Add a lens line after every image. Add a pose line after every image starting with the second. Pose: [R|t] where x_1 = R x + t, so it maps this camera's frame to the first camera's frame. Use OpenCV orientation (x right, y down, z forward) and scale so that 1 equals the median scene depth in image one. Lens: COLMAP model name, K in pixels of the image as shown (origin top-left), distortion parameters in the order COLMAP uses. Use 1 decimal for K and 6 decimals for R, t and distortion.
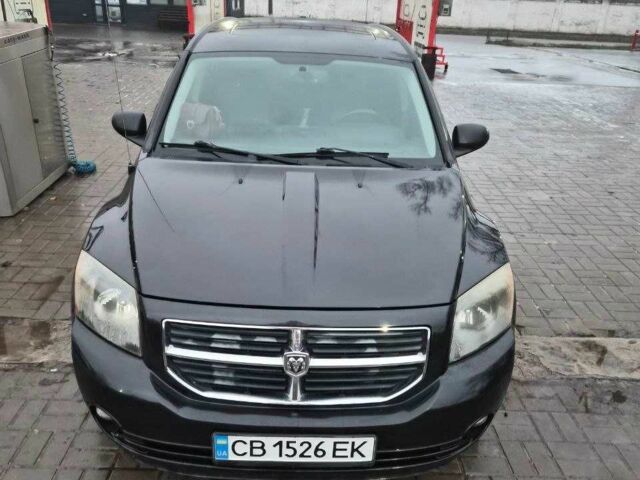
lens RADIAL K [[567.5, 0, 315.5], [0, 567.5, 244.6], [0, 0, 1]] dist [0.055021, -0.041158]
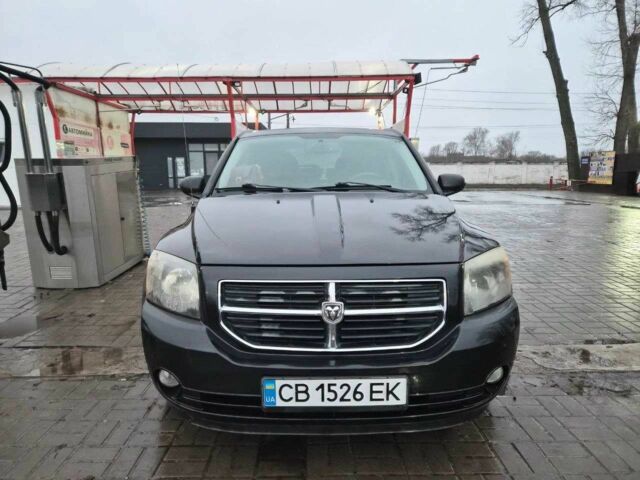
lens RADIAL K [[426.6, 0, 315.7], [0, 426.6, 241.0], [0, 0, 1]] dist [0.052623, -0.042085]
pose [[0.998635, -0.049033, -0.017972, -0.043617], [0.043029, 0.967572, -0.248903, 0.269132], [0.029594, 0.247790, 0.968362, 0.114559]]
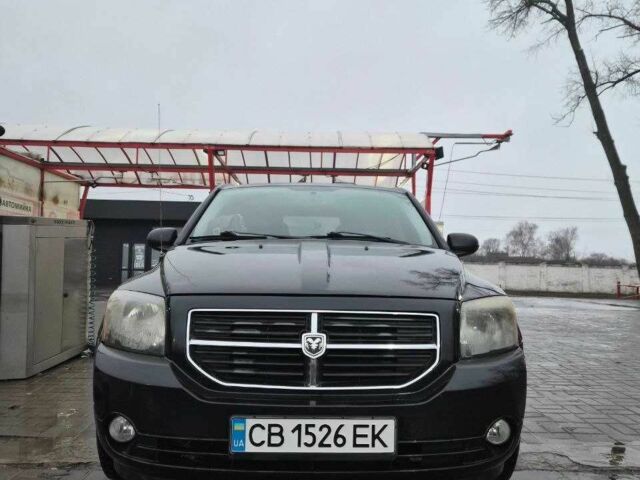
lens RADIAL K [[567.5, 0, 330.2], [0, 567.5, 230.1], [0, 0, 1]] dist [0.055021, -0.041158]
pose [[0.999517, -0.026252, 0.016608, -0.015091], [0.030964, 0.884769, -0.465001, 0.483515], [-0.002487, 0.465291, 0.885154, -0.023473]]
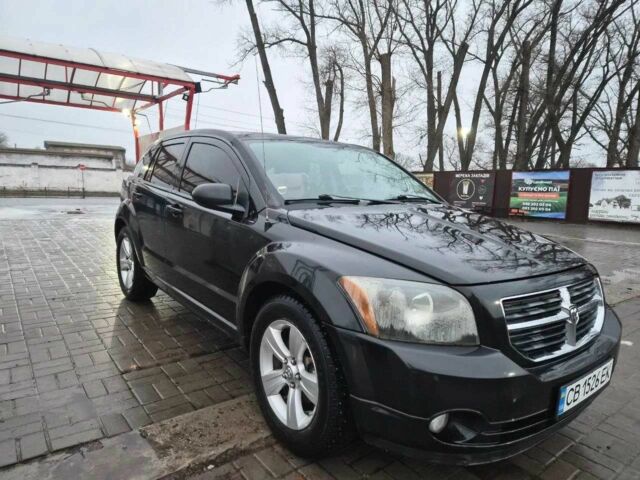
lens RADIAL K [[426.6, 0, 324.5], [0, 426.6, 237.7], [0, 0, 1]] dist [0.052623, -0.042085]
pose [[0.799603, -0.090199, 0.593716, -0.993097], [0.242845, 0.952780, -0.182309, 0.081556], [-0.549237, 0.289956, 0.783750, 0.464784]]
